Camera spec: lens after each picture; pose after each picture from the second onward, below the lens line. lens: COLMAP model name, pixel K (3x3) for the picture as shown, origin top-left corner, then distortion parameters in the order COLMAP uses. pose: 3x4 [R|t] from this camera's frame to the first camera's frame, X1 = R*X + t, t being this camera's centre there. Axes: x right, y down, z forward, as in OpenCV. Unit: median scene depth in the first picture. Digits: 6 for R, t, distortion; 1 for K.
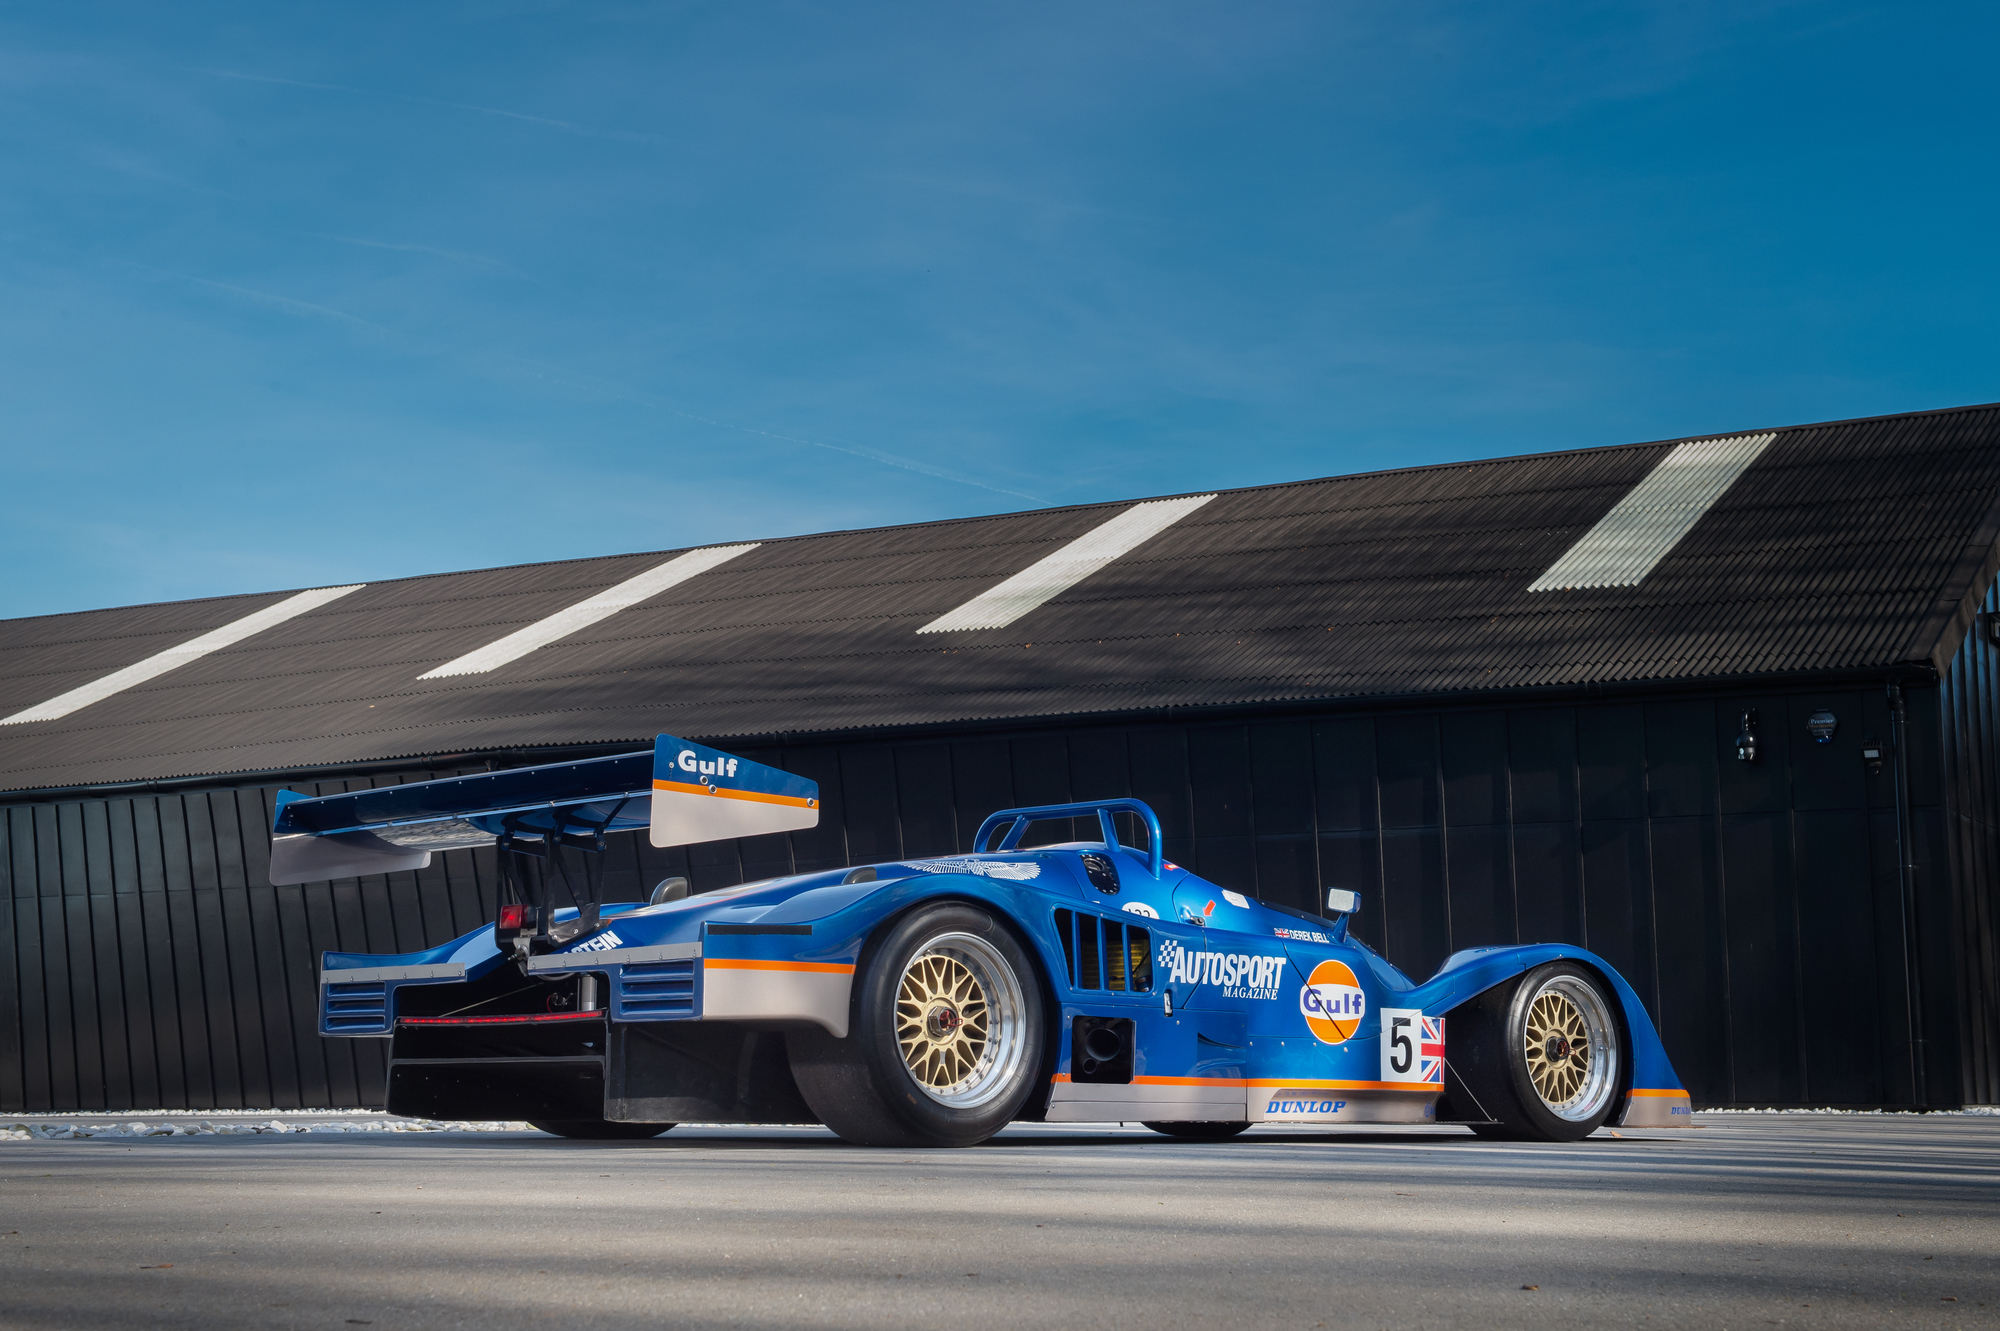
lens RADIAL K [[2915.7, 0, 1000.0], [0, 2915.7, 665.5], [0, 0, 1]] dist [0.118348, 0.065296]
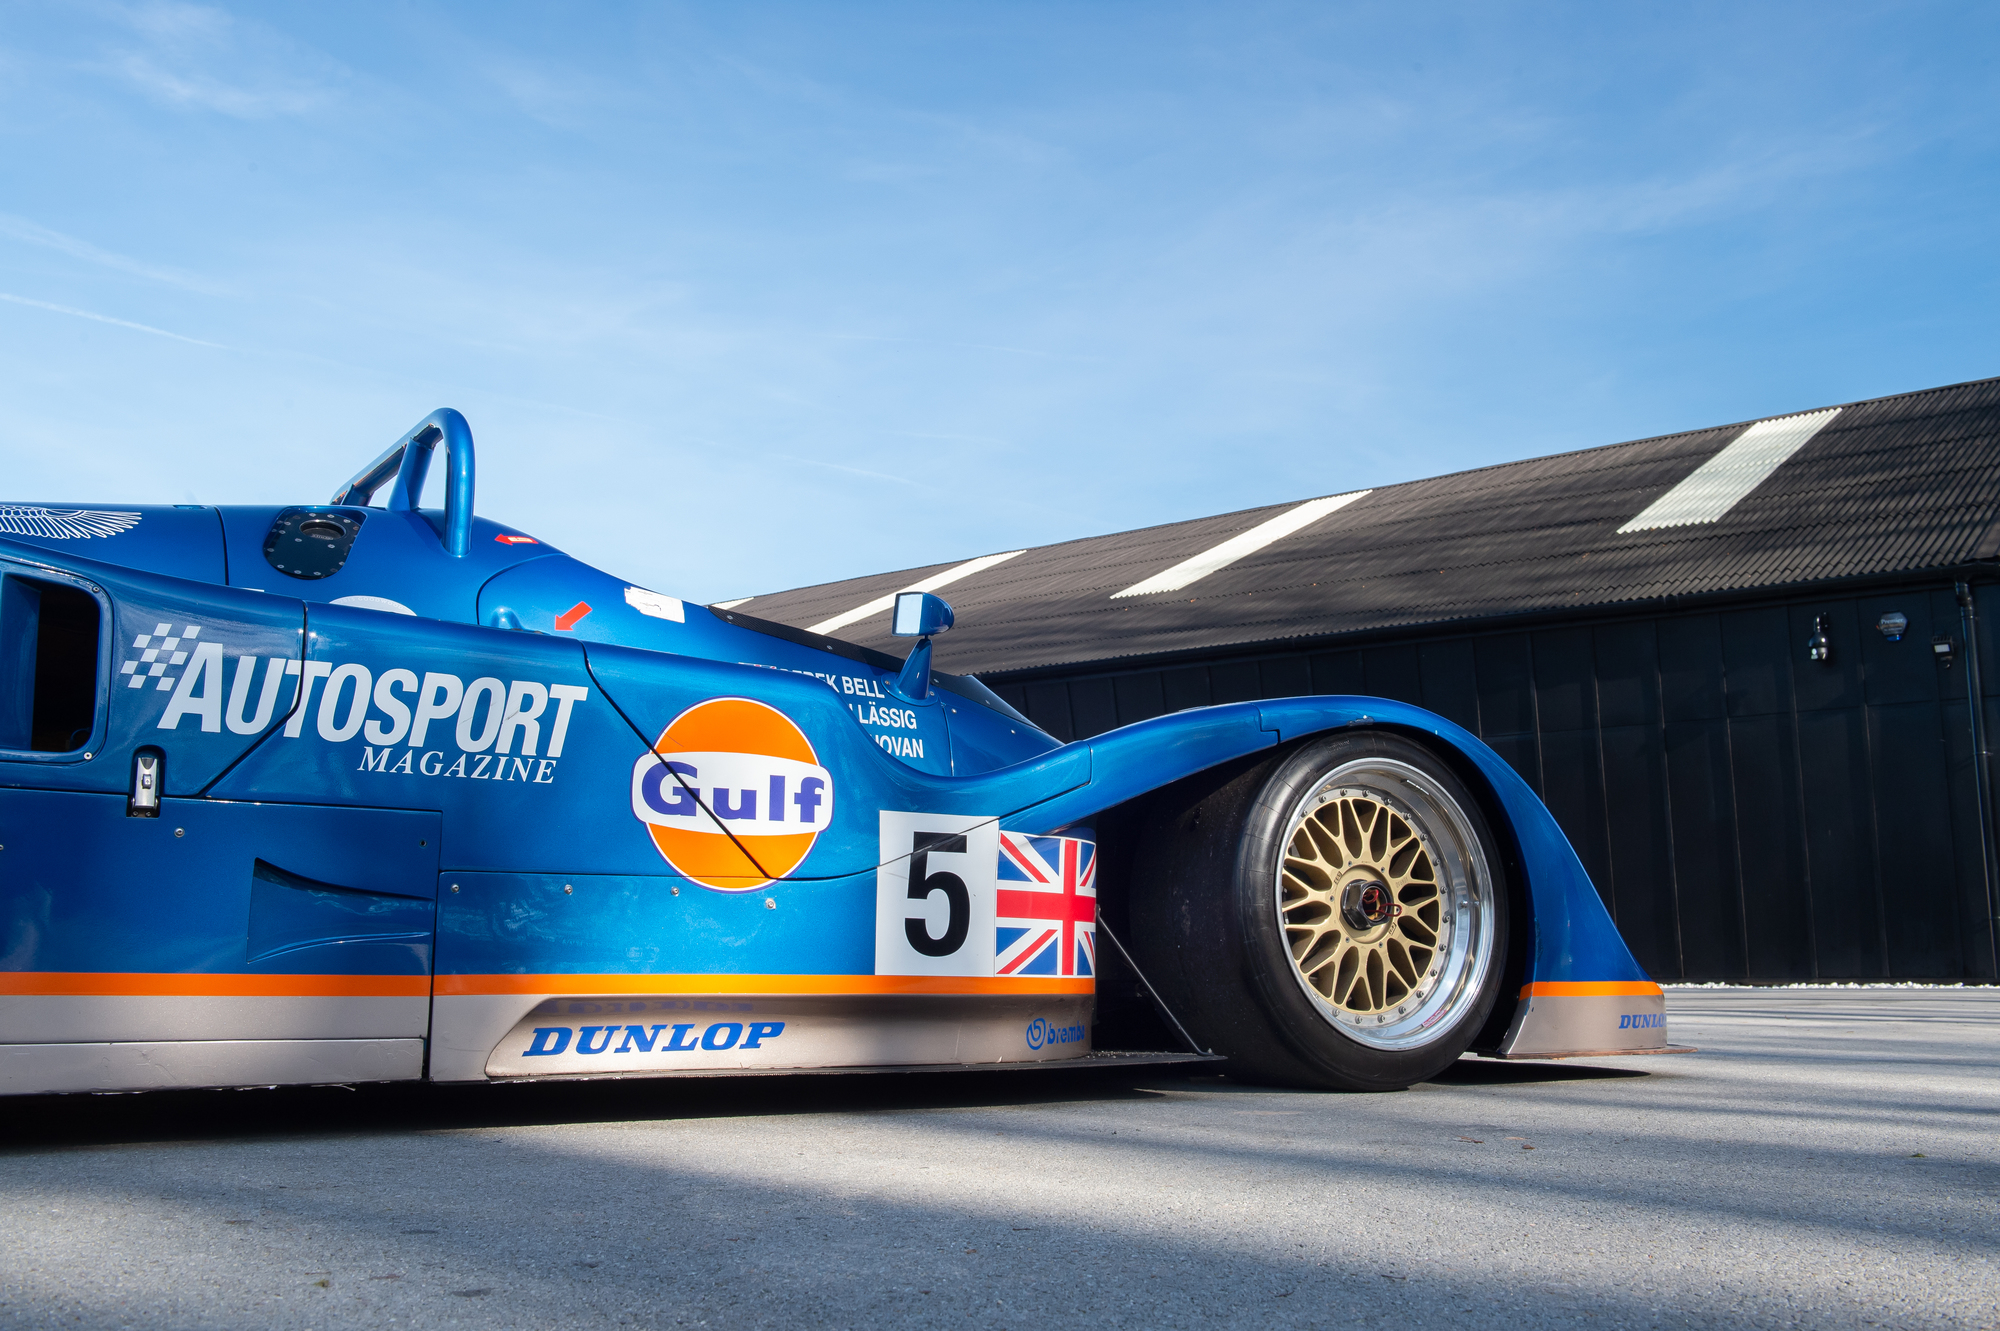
lens RADIAL K [[1898.4, 0, 1000.0], [0, 1898.4, 665.5], [0, 0, 1]] dist [0.027727, -0.003054]
pose [[0.986331, -0.029296, -0.162153, 0.053527], [0.027267, 0.999520, -0.014721, 0.027321], [0.162506, 0.010098, 0.986656, 0.196618]]
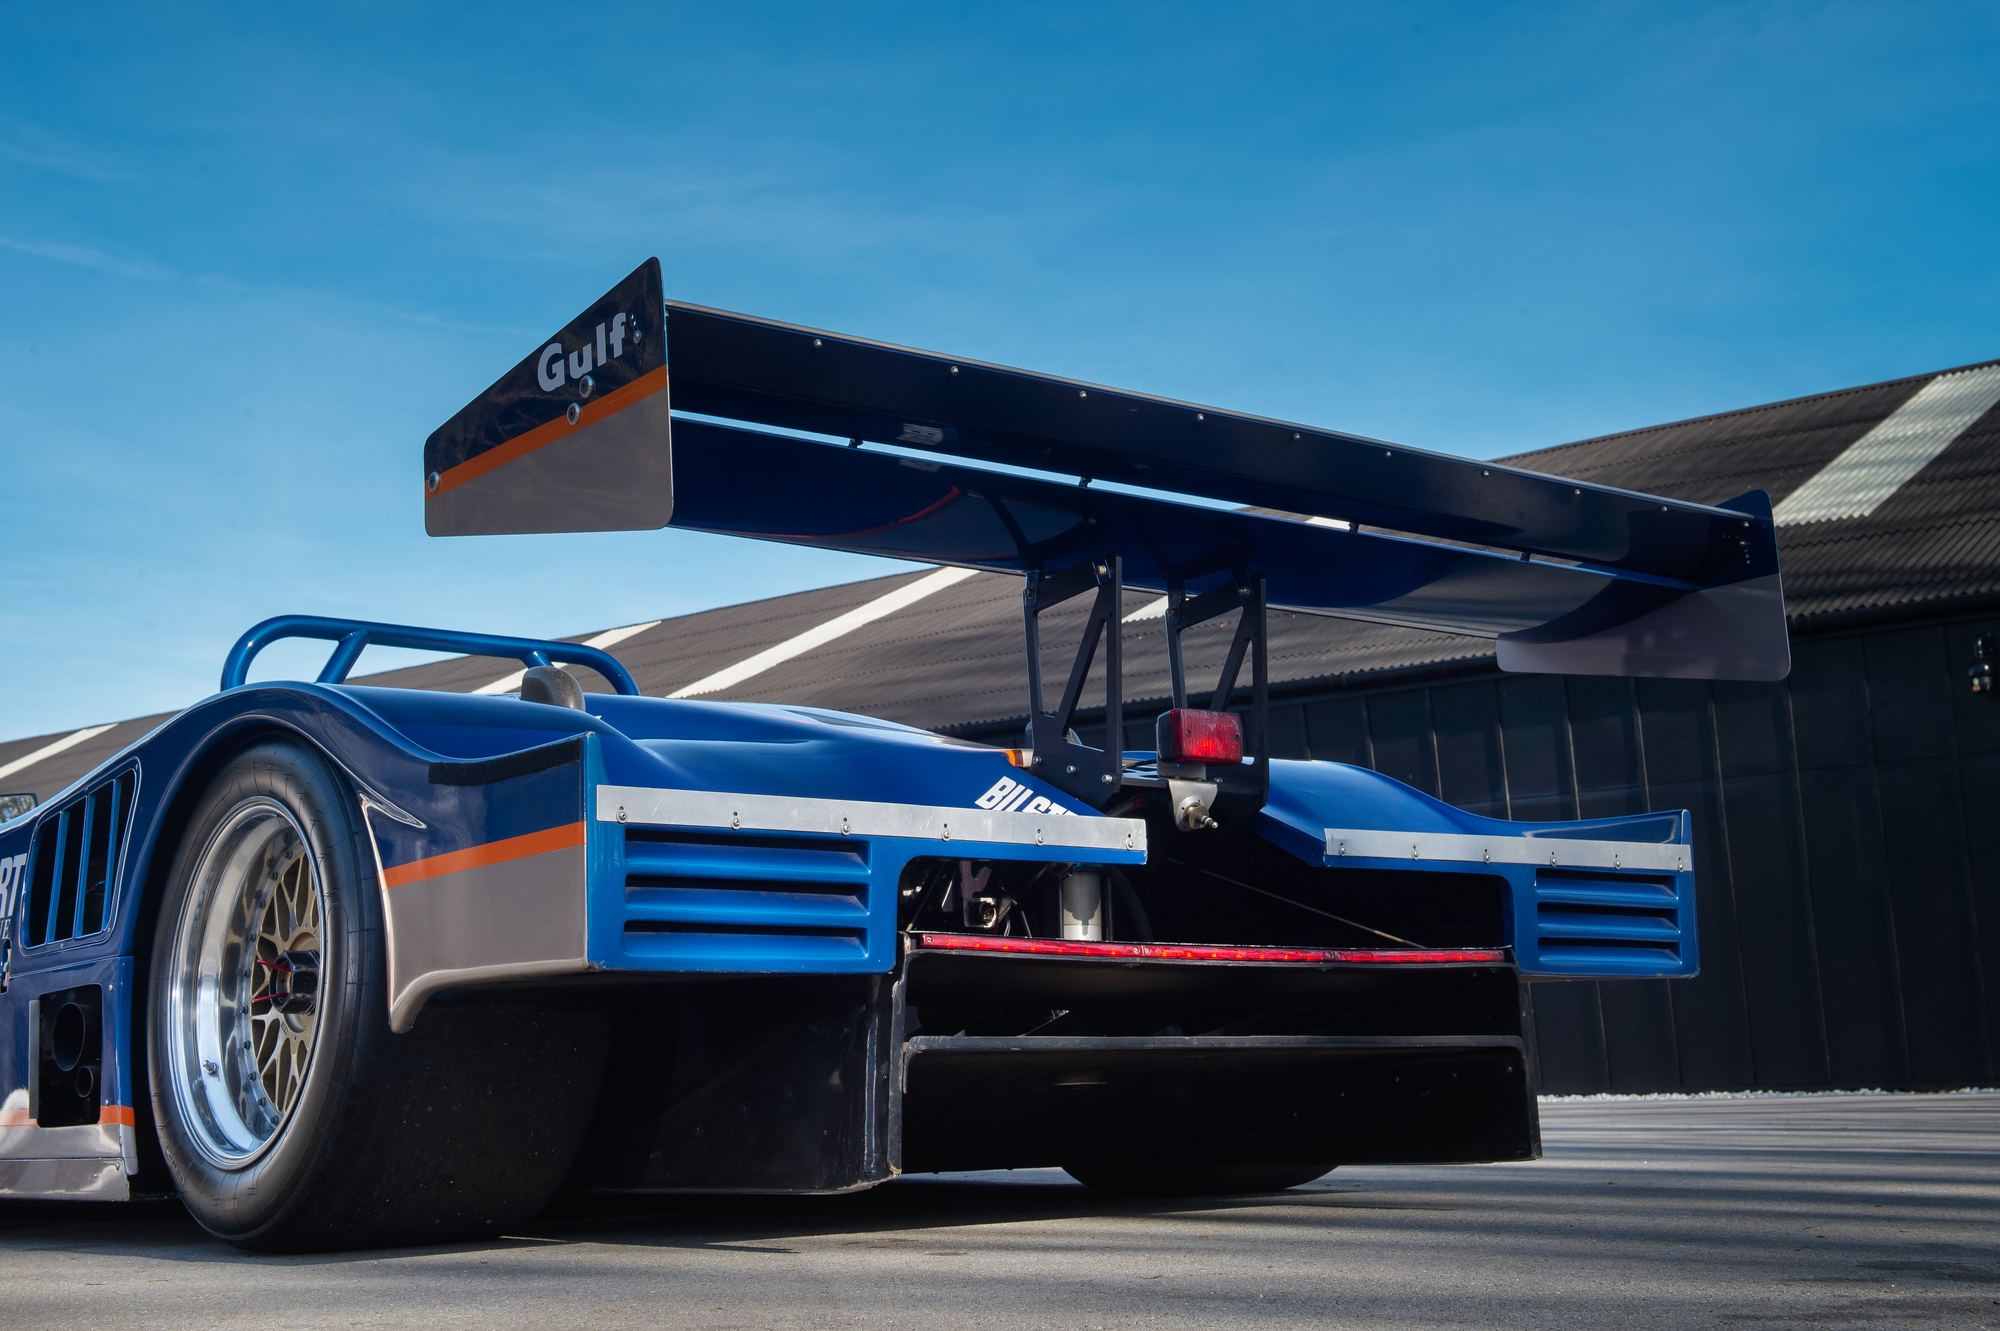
lens RADIAL K [[2600.2, 0, 1000.0], [0, 2600.2, 665.5], [0, 0, 1]] dist [0.112622, 0.033807]
pose [[0.986266, -0.056186, -0.155316, 0.065074], [0.053729, 0.998356, -0.019977, 0.018352], [0.156183, 0.011358, 0.987663, 0.127679]]
